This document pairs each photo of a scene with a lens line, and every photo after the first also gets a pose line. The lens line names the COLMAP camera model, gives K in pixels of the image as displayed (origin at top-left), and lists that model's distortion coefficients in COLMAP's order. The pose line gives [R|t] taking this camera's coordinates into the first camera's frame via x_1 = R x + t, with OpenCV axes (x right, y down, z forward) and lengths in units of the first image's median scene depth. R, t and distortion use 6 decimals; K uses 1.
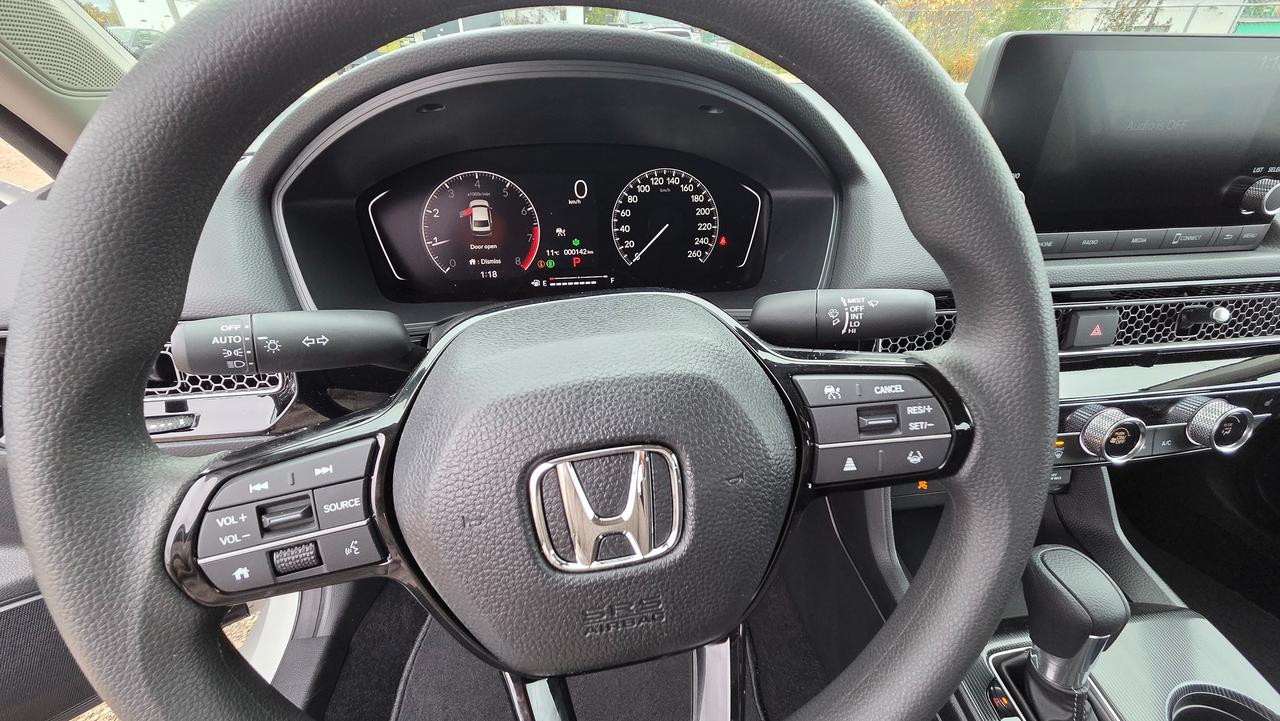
lens RADIAL K [[513.4, 0, 636.9], [0, 513.4, 353.0], [0, 0, 1]] dist [0.007459, -0.000094]
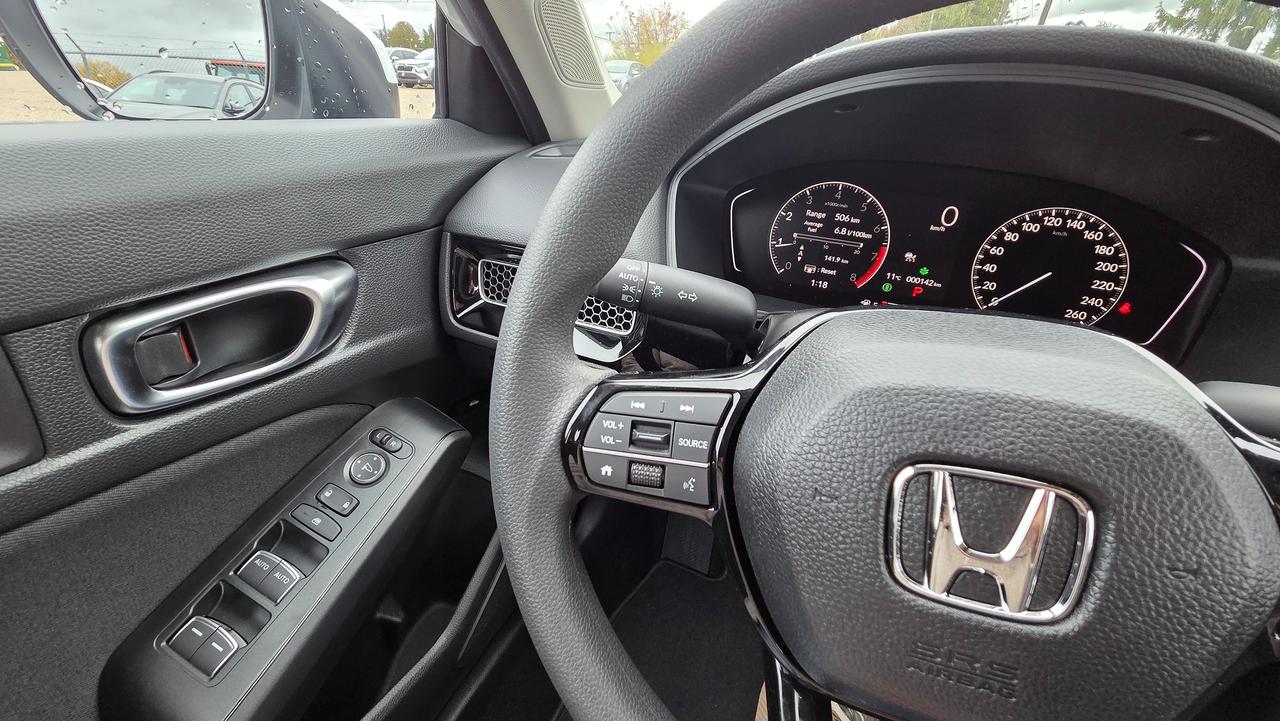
lens RADIAL K [[525.6, 0, 641.0], [0, 525.6, 356.2], [0, 0, 1]] dist [0.017342, -0.000091]
pose [[0.860211, 0.276642, -0.428377, -0.108453], [-0.293839, 0.955474, 0.026985, 0.054889], [0.416769, 0.102661, 0.903197, -0.054645]]
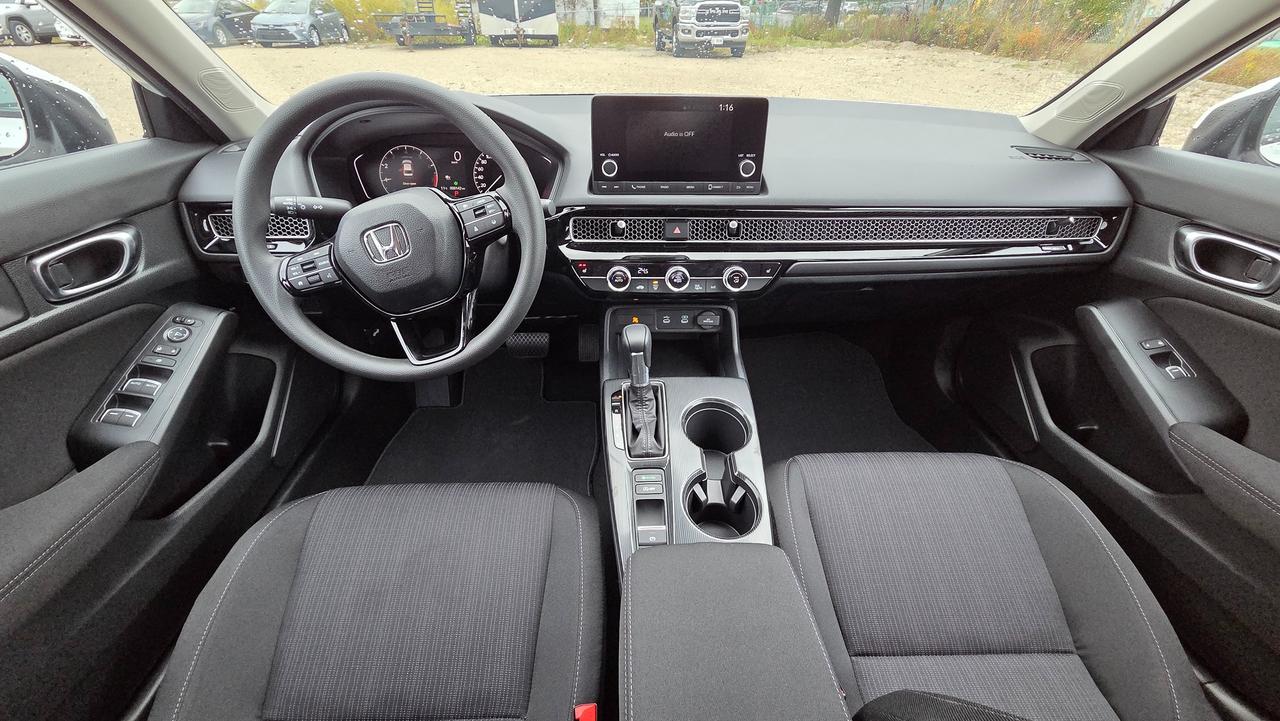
lens RADIAL K [[525.9, 0, 640.0], [0, 525.9, 360.5], [0, 0, 1]] dist [0.002171, -0.000322]
pose [[0.995524, 0.054538, -0.077188, 0.785569], [-0.049690, 0.996751, 0.063395, 0.301201], [0.080395, -0.059276, 0.994999, -1.000413]]
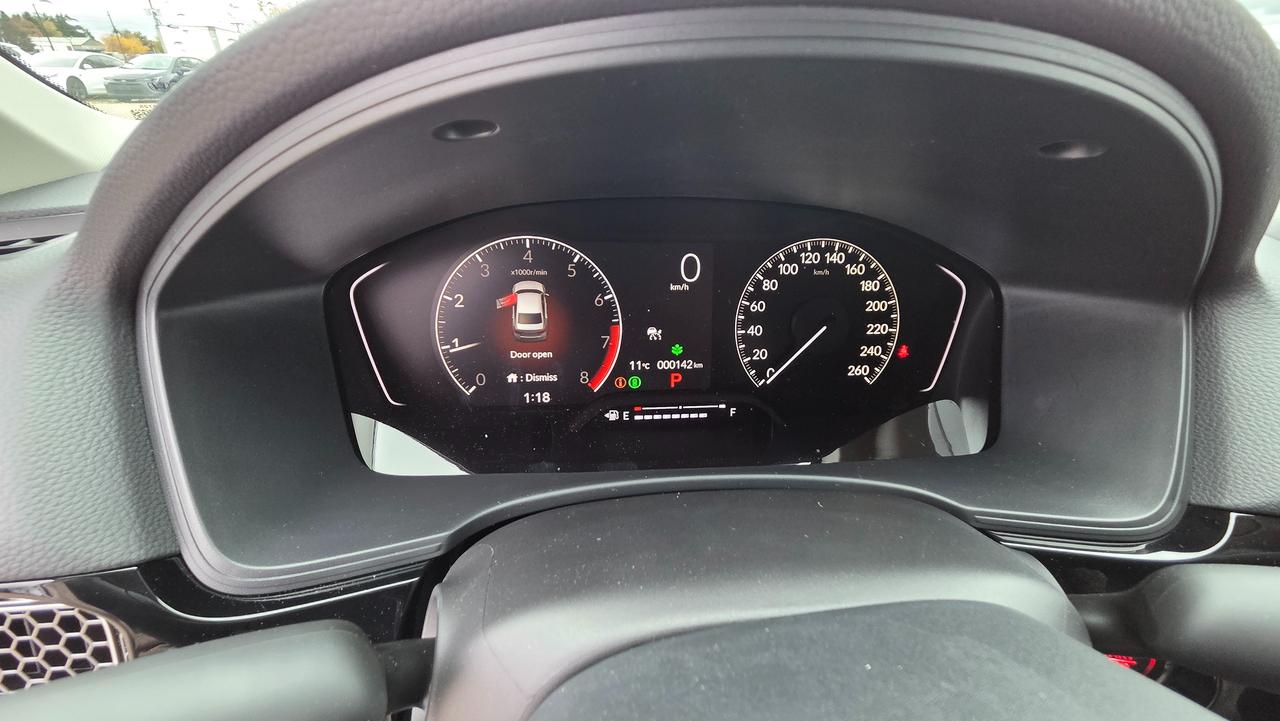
lens RADIAL K [[525.9, 0, 640.0], [0, 525.9, 360.5], [0, 0, 1]] dist [0.002171, -0.000322]
pose [[0.999090, 0.037210, -0.020823, -0.151429], [-0.038257, 0.997896, -0.052348, -0.168969], [0.018832, 0.053097, 0.998412, 0.363346]]
